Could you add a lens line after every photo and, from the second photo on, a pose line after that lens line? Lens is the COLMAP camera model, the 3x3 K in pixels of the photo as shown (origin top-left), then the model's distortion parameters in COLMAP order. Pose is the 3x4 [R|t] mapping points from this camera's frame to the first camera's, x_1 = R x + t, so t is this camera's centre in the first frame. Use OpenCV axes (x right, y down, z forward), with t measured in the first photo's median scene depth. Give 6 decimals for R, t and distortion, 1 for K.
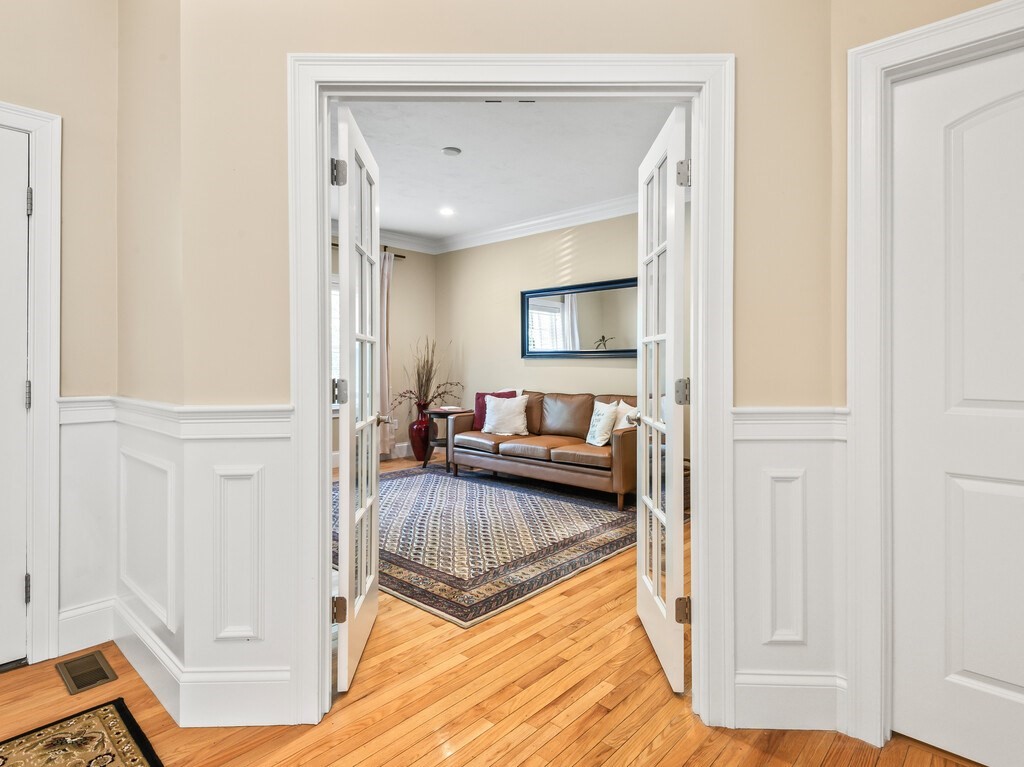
lens RADIAL K [[544.2, 0, 513.6], [0, 544.2, 362.5], [0, 0, 1]] dist [0.003802, -0.000054]
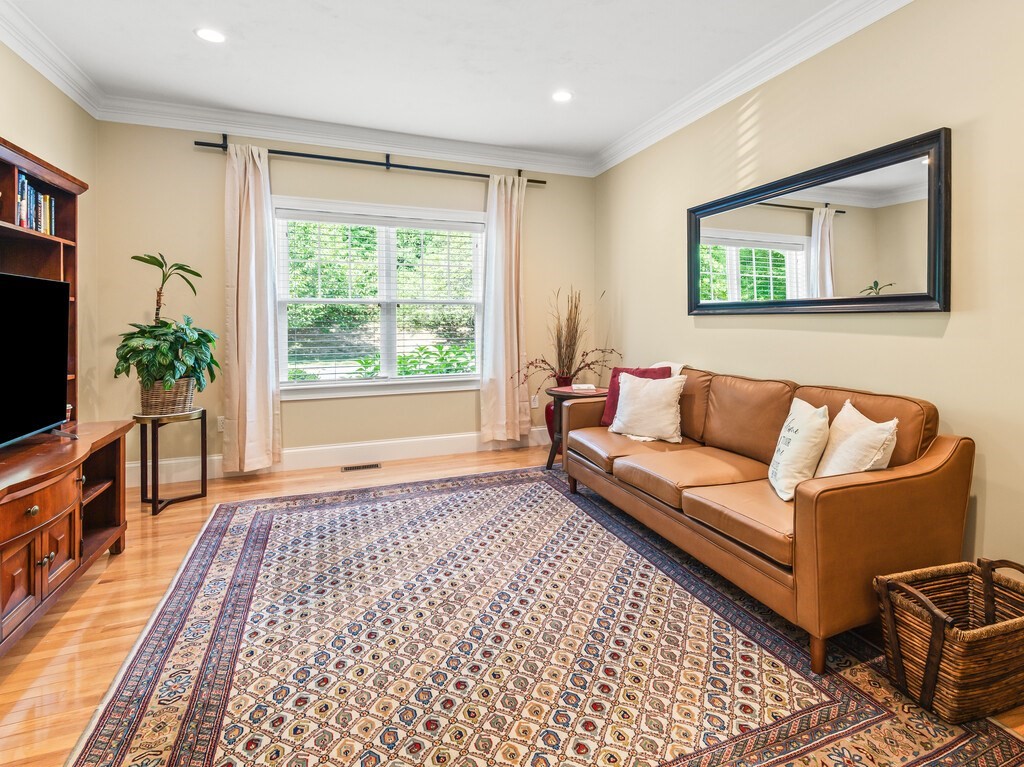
lens RADIAL K [[516.8, 0, 536.1], [0, 516.8, 327.7], [0, 0, 1]] dist [0.002924, 0.000073]
pose [[0.890372, 0.004840, -0.455209, 0.142837], [0.002553, 0.999875, 0.015624, -0.002834], [0.455227, -0.015074, 0.890248, 0.423663]]
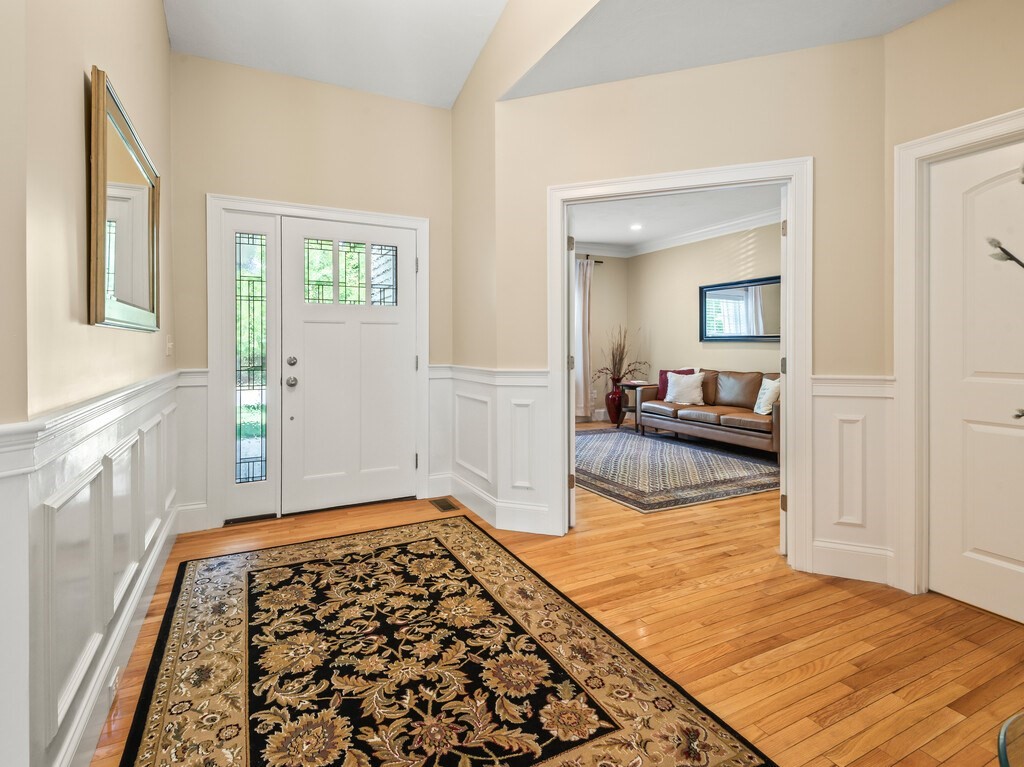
lens RADIAL K [[512.3, 0, 509.5], [0, 512.3, 348.5], [0, 0, 1]] dist [0.003384, -0.000580]
pose [[0.932335, 0.001792, -0.361591, 0.035830], [0.000918, 0.999973, 0.007323, -0.002622], [0.361594, -0.007160, 0.932308, -0.227008]]
